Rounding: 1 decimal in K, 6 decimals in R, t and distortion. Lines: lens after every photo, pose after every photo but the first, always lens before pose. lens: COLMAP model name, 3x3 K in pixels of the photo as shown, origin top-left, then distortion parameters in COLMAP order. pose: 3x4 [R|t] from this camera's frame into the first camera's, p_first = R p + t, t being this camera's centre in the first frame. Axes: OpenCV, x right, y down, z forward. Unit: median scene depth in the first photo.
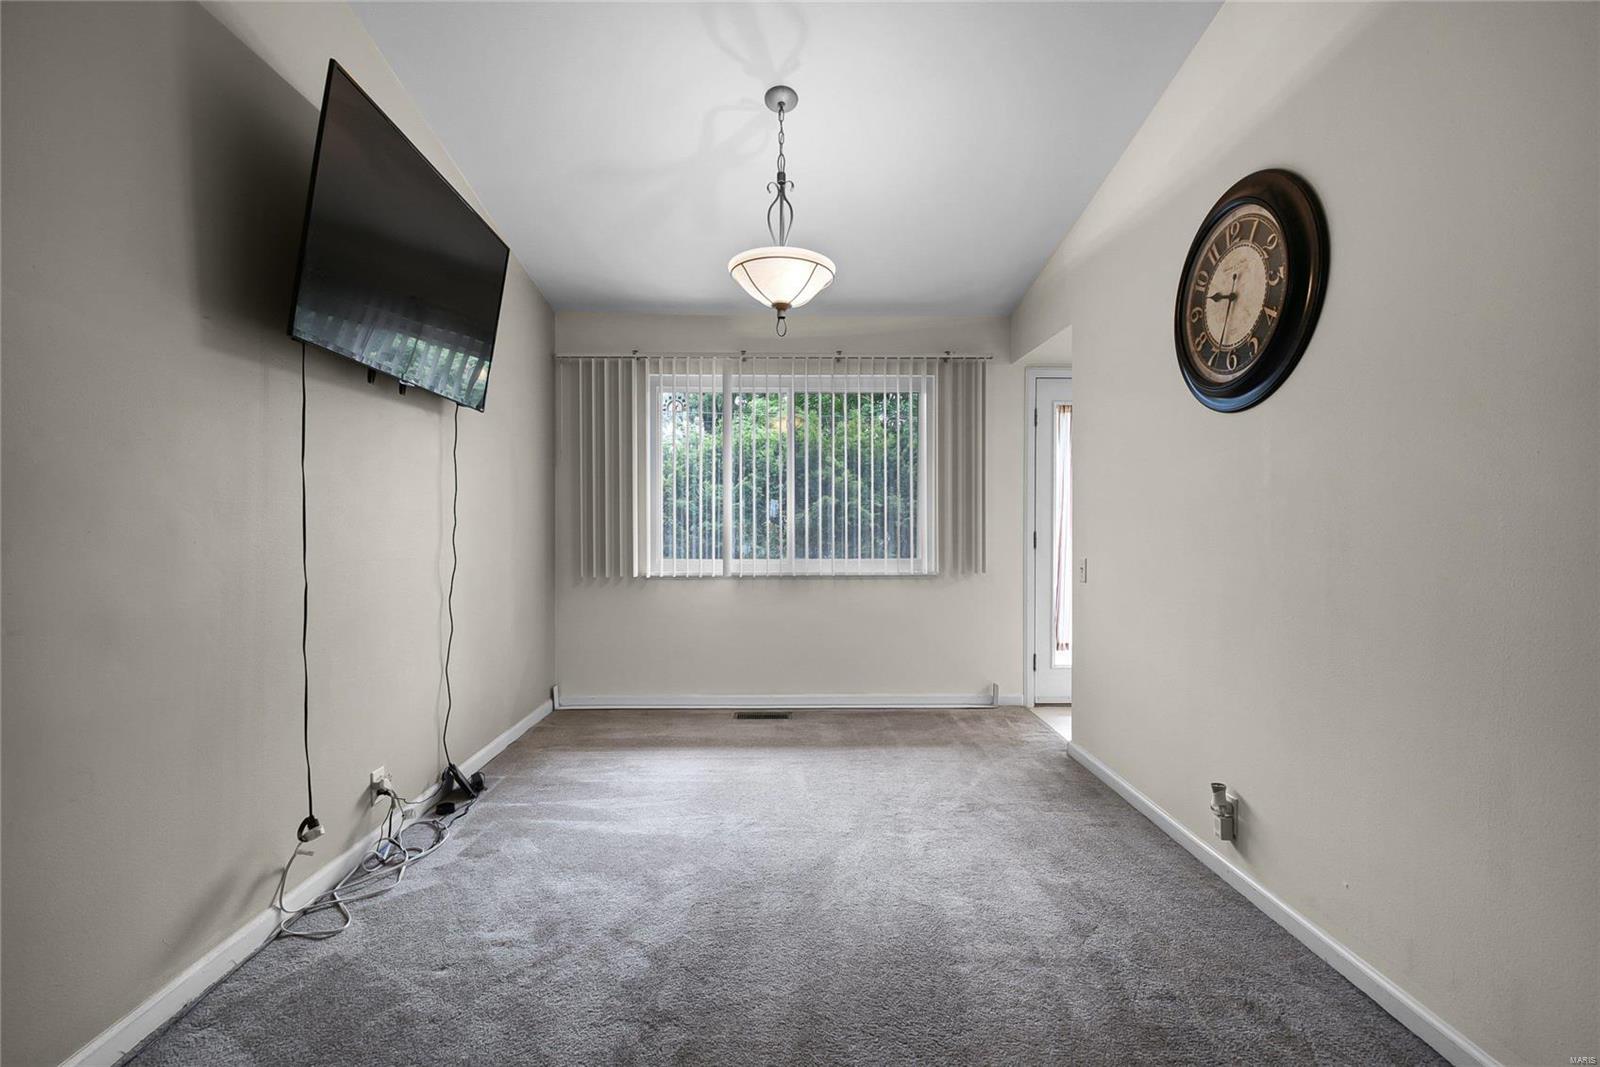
lens RADIAL K [[706.1, 0, 807.5], [0, 706.1, 530.5], [0, 0, 1]] dist [-0.002780, -0.008478]
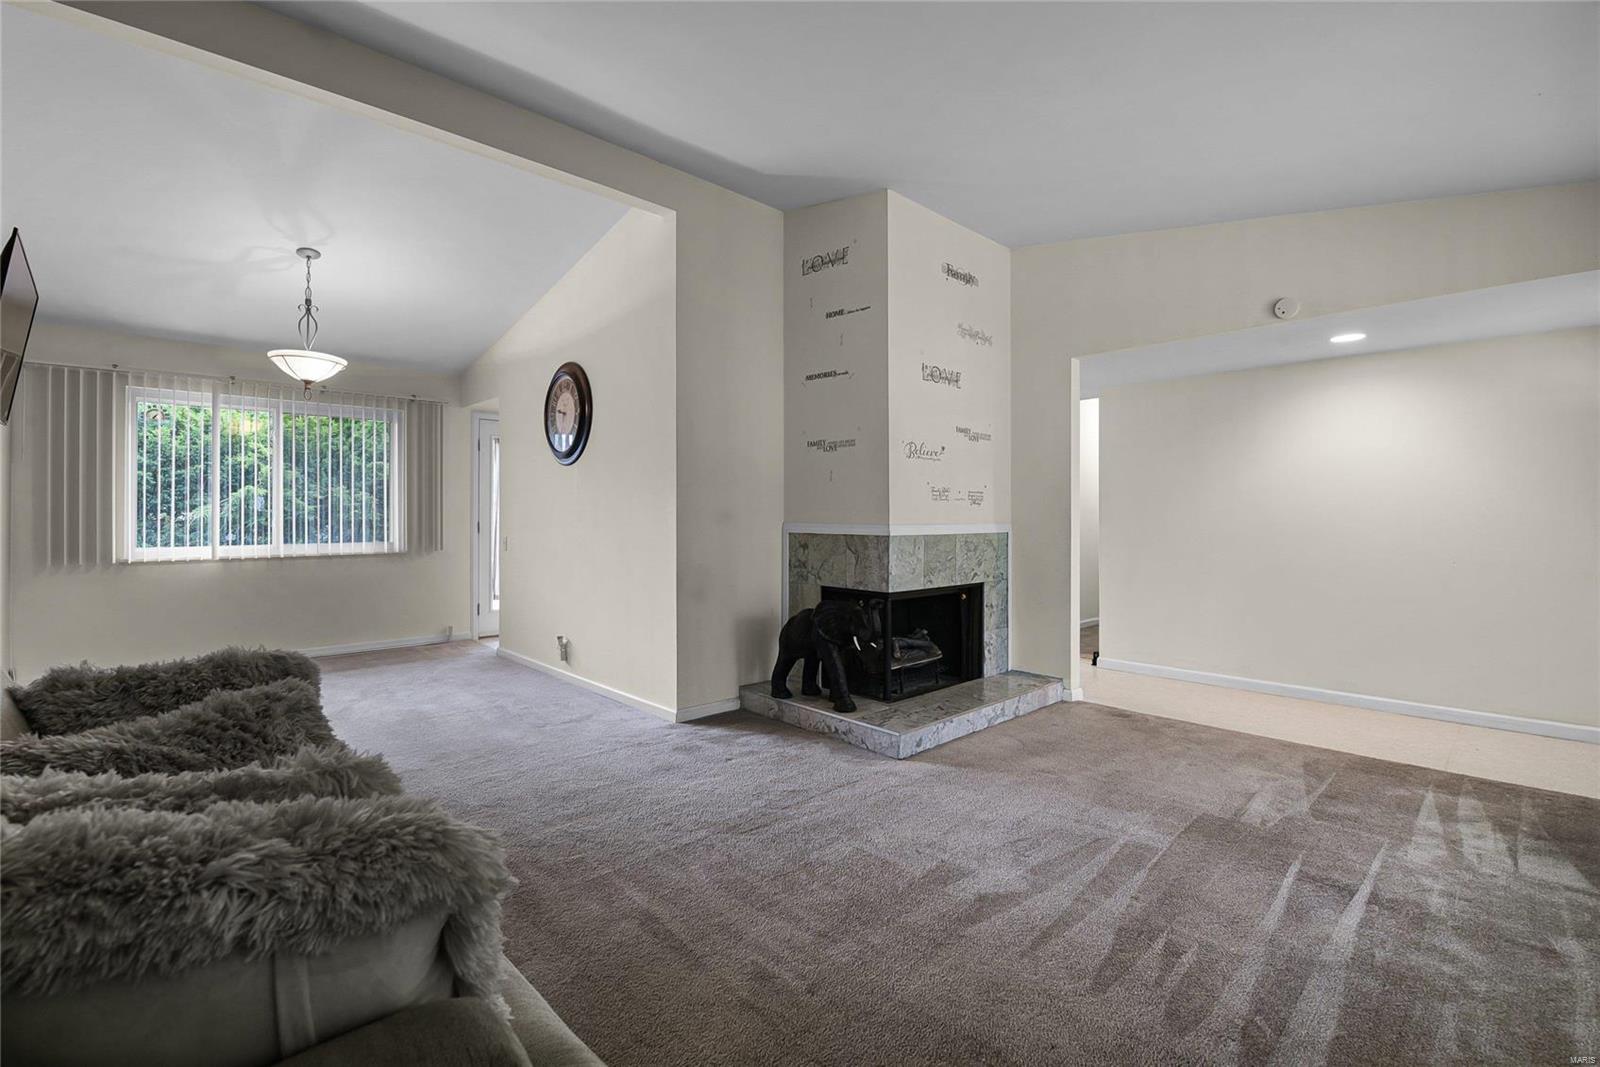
lens RADIAL K [[706.1, 0, 788.8], [0, 706.1, 510.8], [0, 0, 1]] dist [-0.002780, -0.008478]
pose [[0.760802, 0.003793, 0.648973, -0.148330], [0.007576, 0.999863, -0.014724, 0.005638], [-0.648940, 0.016119, 0.760669, -0.567633]]
